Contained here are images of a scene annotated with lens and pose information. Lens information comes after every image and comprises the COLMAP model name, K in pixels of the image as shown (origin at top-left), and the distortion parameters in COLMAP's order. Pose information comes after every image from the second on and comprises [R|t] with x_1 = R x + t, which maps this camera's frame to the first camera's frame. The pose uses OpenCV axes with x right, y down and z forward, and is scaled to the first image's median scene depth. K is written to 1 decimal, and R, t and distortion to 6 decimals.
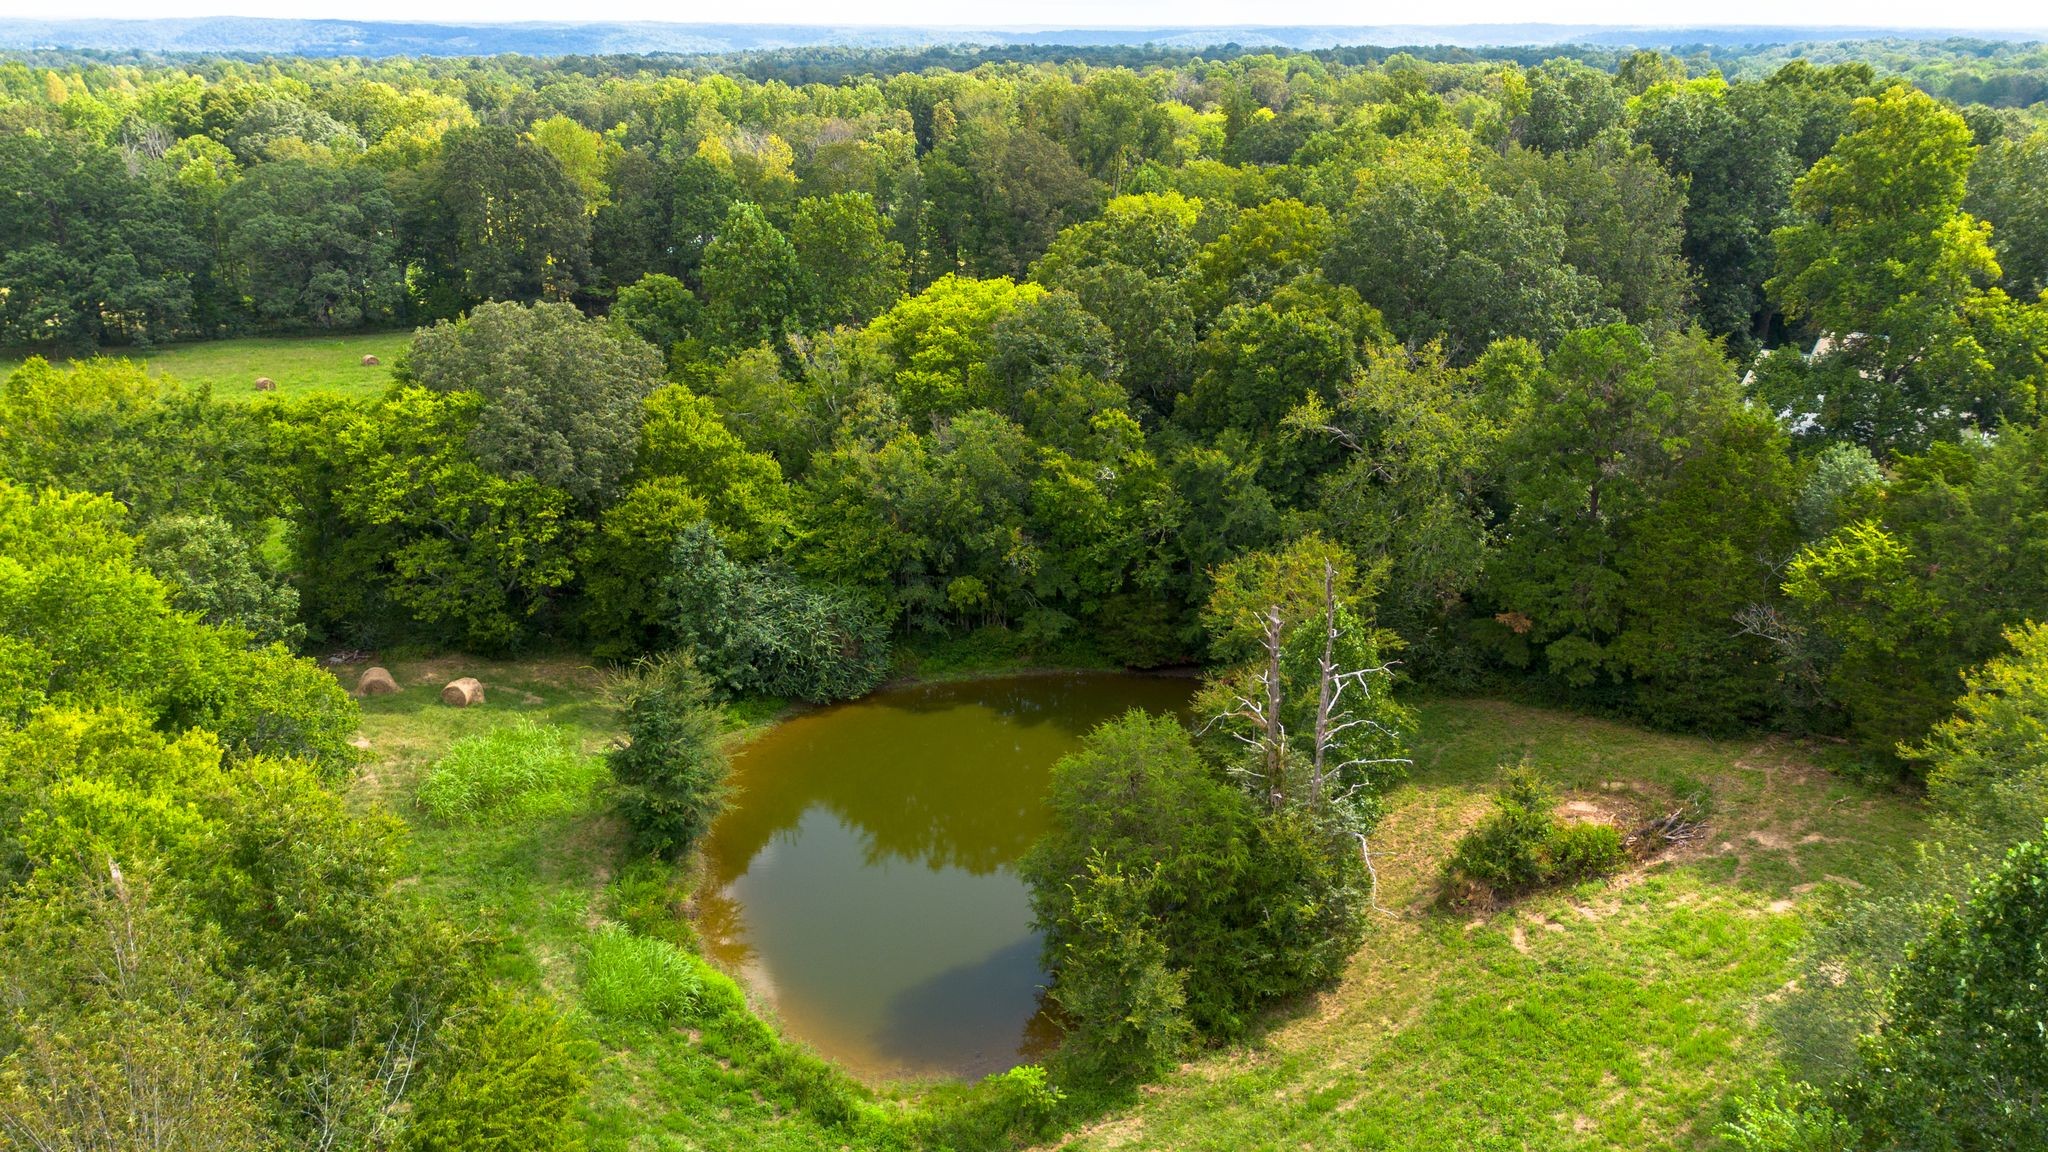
lens RADIAL K [[1479.3, 0, 1024.0], [0, 1479.3, 576.0], [0, 0, 1]] dist [0.029030, -0.003617]
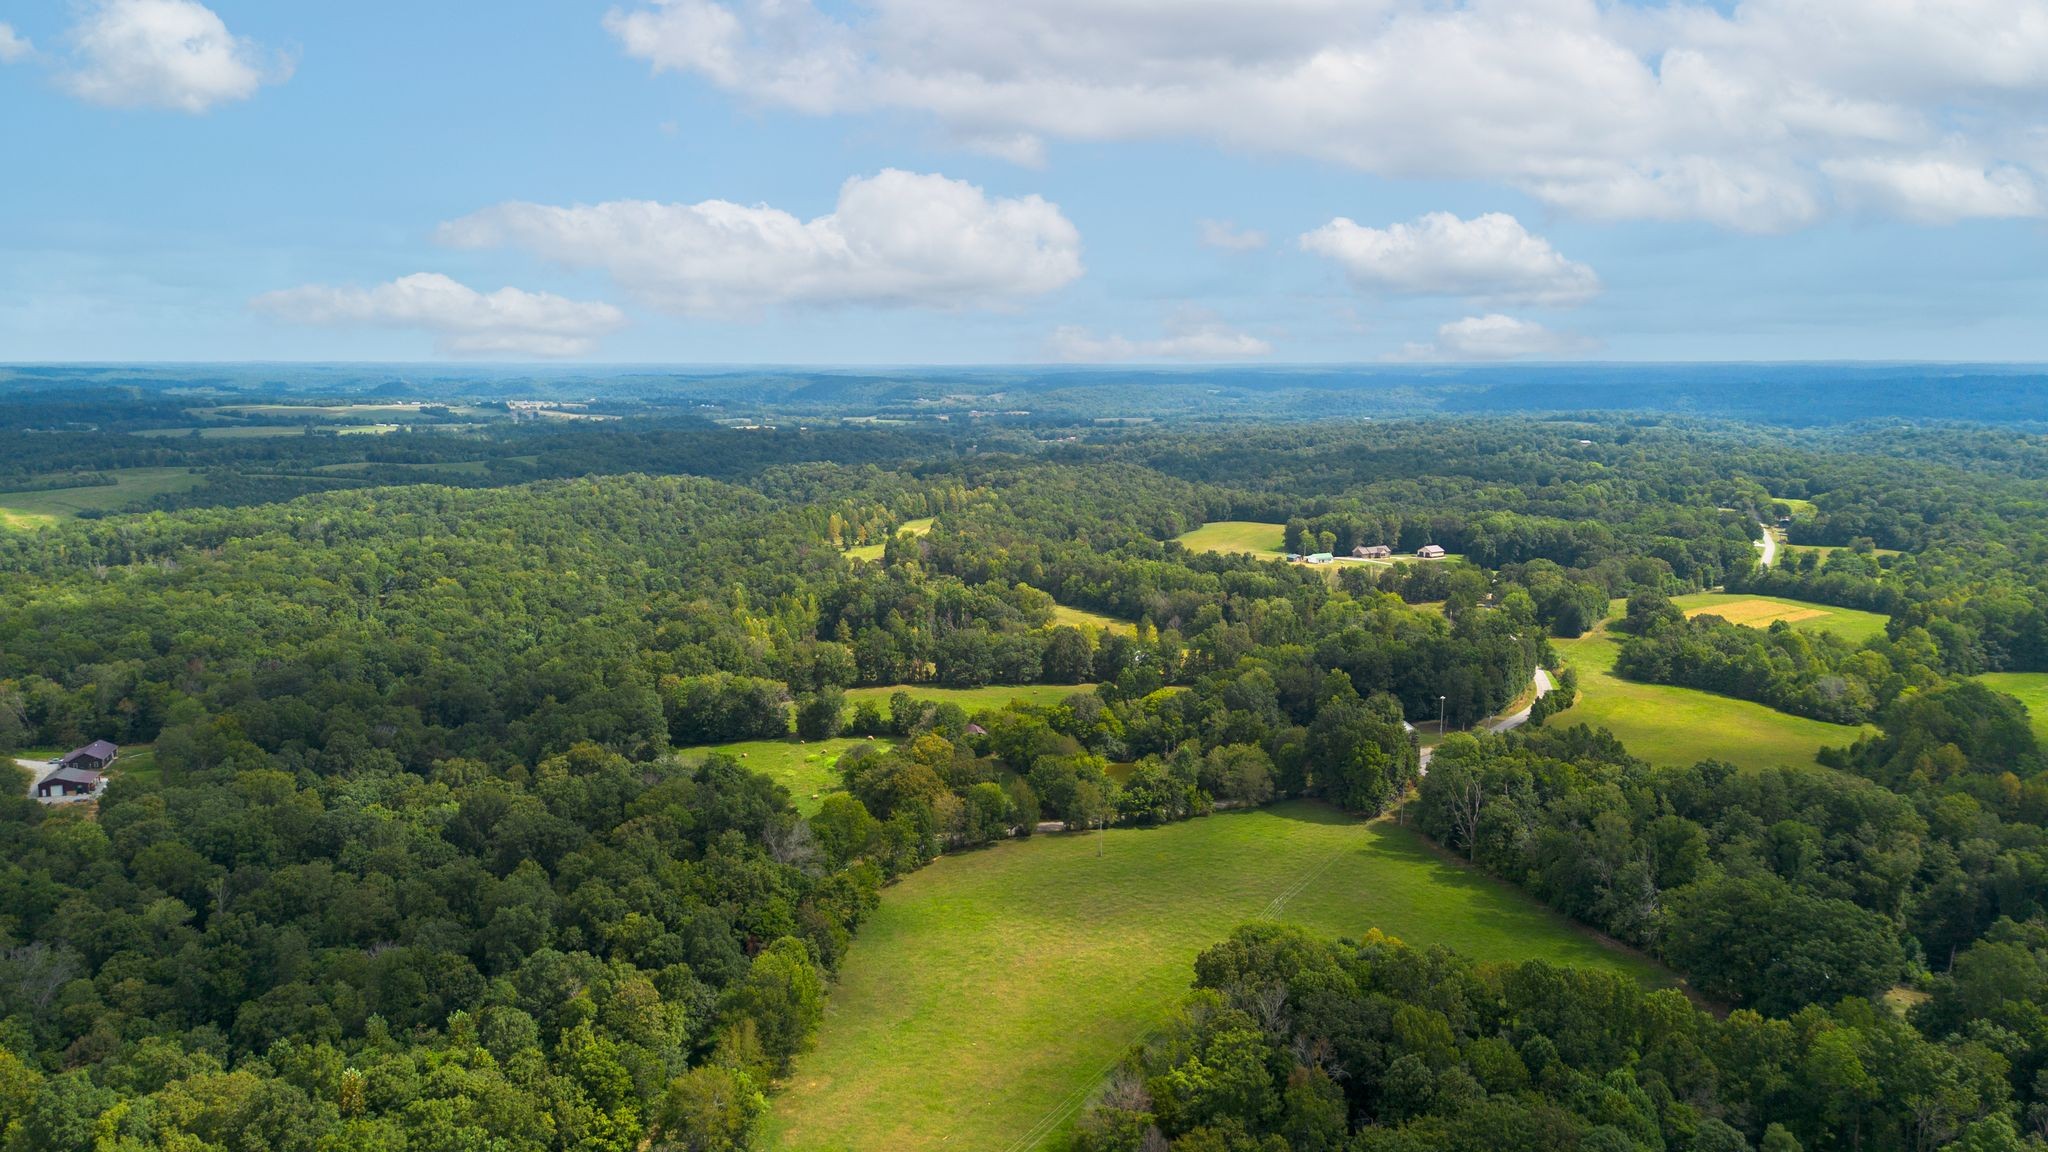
lens RADIAL K [[1479.3, 0, 1024.0], [0, 1479.3, 576.0], [0, 0, 1]] dist [0.029030, -0.003617]
pose [[0.949427, 0.043535, -0.310954, 1.308357], [-0.105541, 0.976966, -0.185466, 0.502732], [0.295717, 0.208905, 0.932153, -4.860039]]
